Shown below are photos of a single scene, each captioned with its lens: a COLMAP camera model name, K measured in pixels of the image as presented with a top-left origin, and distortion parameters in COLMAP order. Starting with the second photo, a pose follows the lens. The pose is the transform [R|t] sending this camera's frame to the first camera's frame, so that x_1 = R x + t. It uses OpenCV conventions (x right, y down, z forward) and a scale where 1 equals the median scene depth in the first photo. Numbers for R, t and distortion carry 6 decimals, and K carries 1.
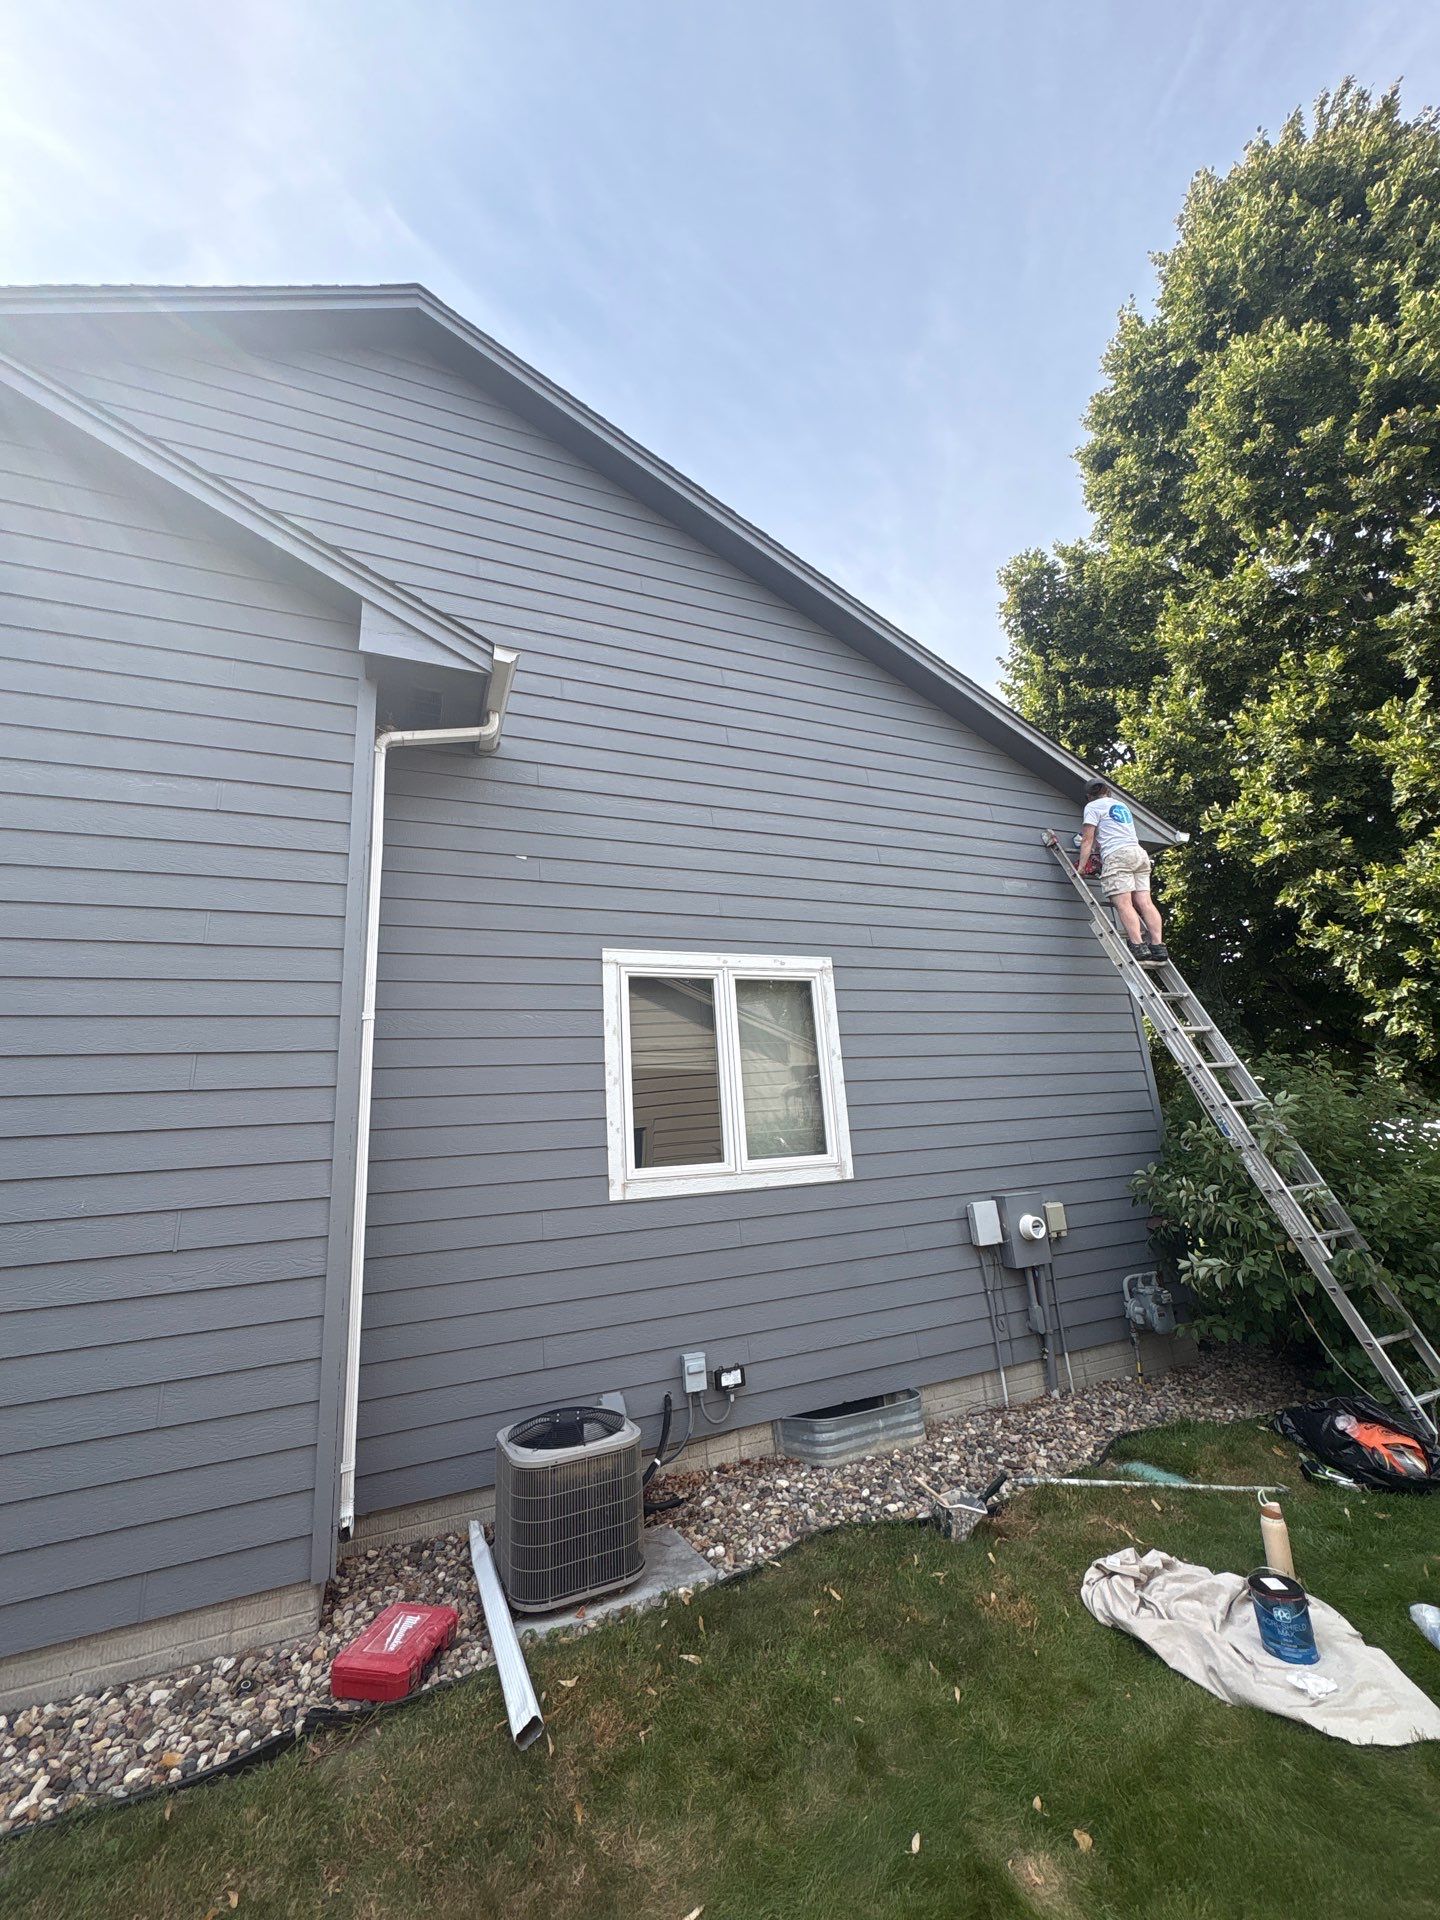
lens RADIAL K [[764.4, 0, 720.0], [0, 764.4, 960.0], [0, 0, 1]] dist [0.000407, -0.000429]
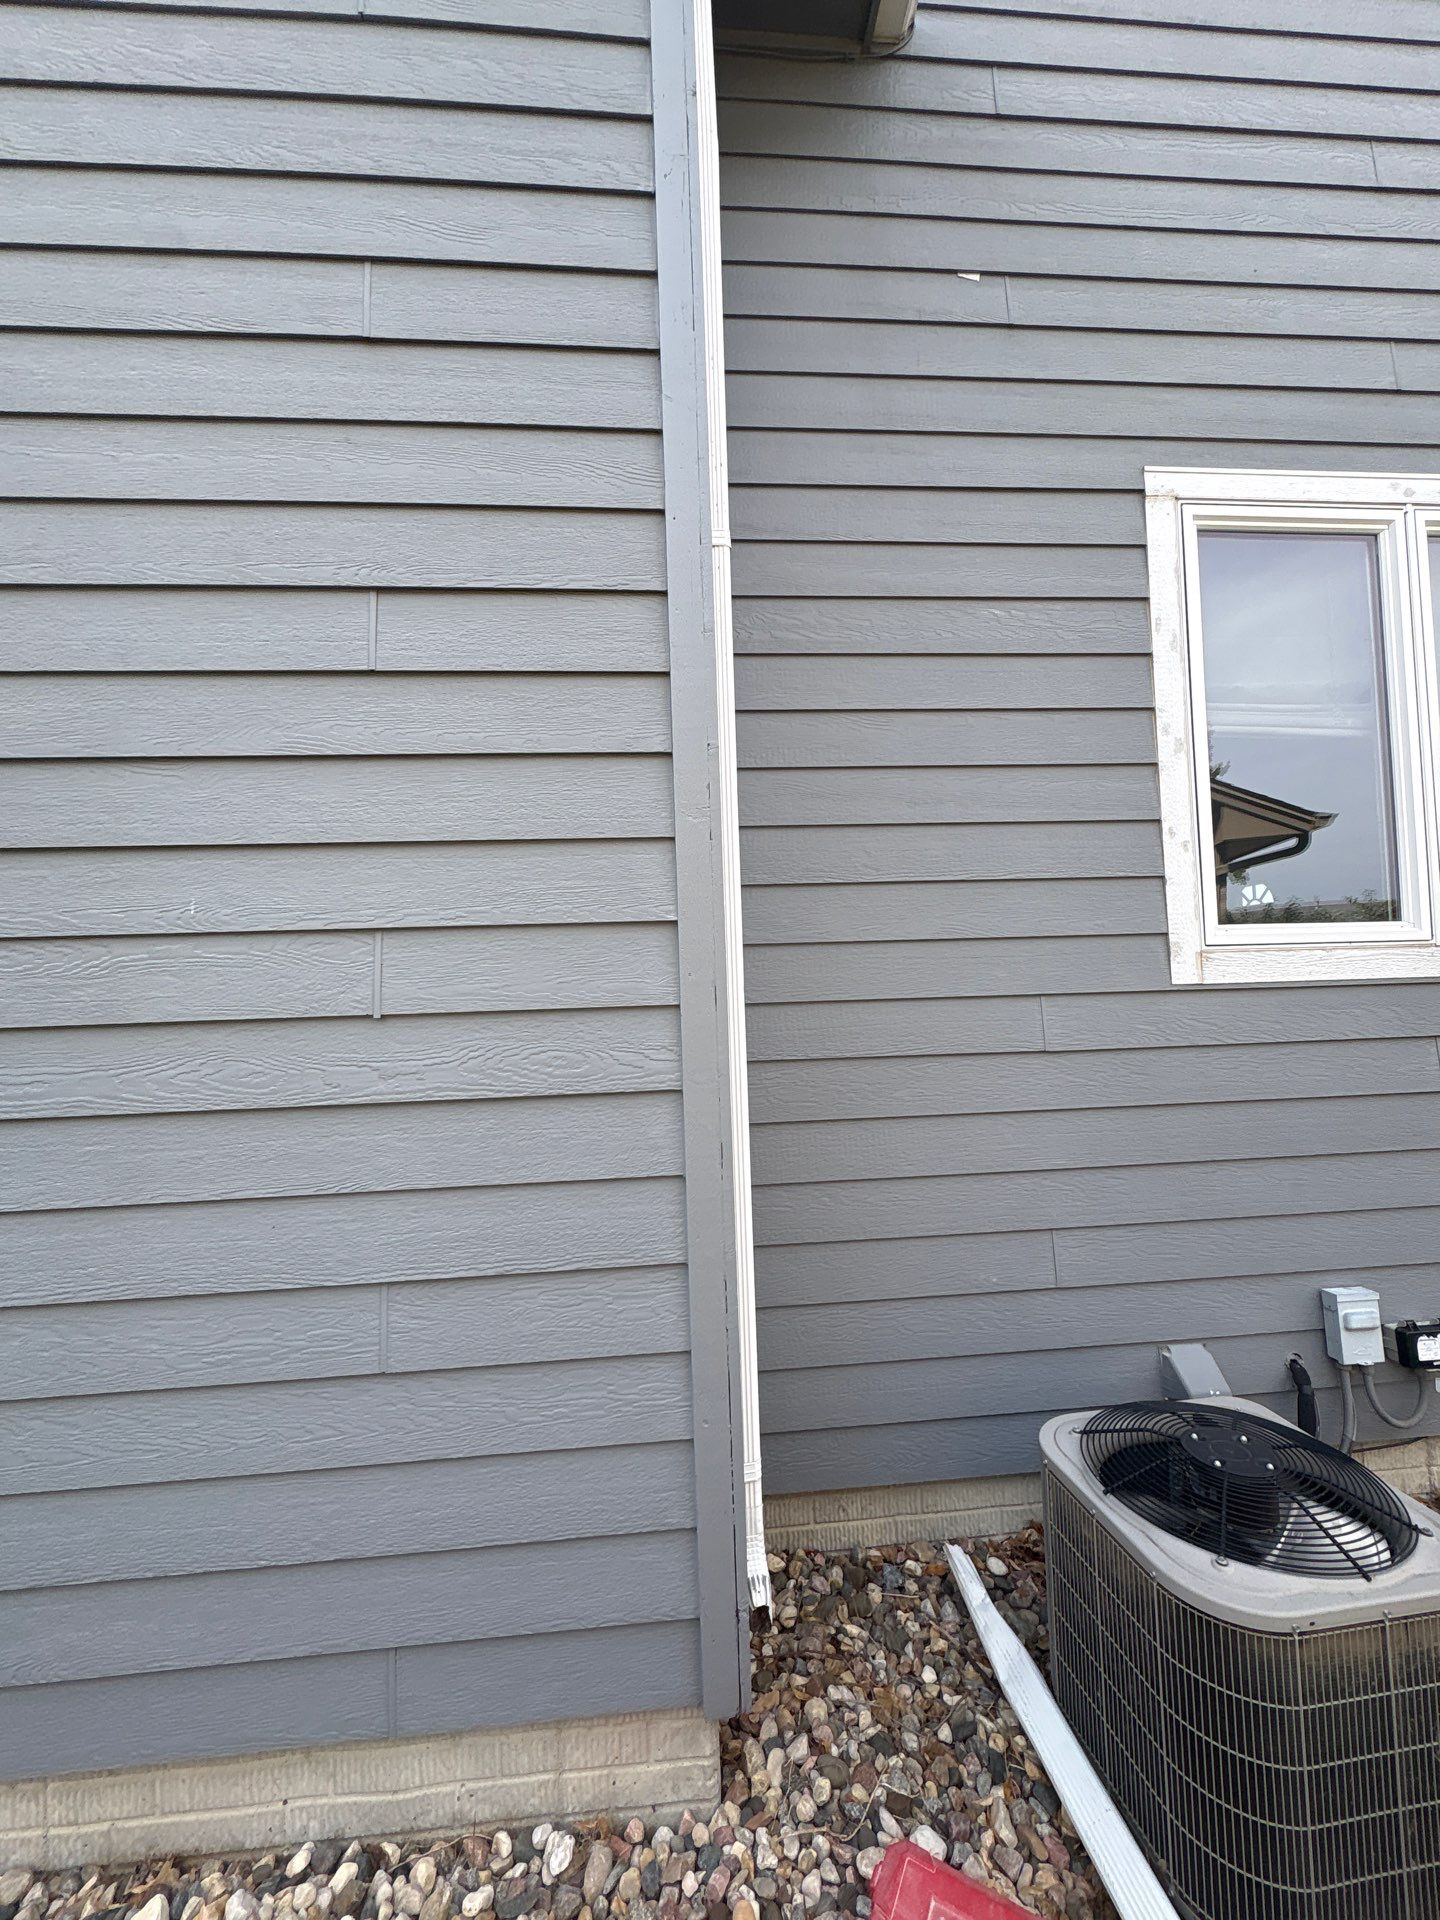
lens RADIAL K [[764.4, 0, 720.0], [0, 764.4, 960.0], [0, 0, 1]] dist [0.000407, -0.000429]
pose [[0.948860, 0.021320, -0.314977, -0.270611], [0.046126, 0.977648, 0.205128, 0.188919], [0.312310, -0.209167, 0.926667, 0.464754]]
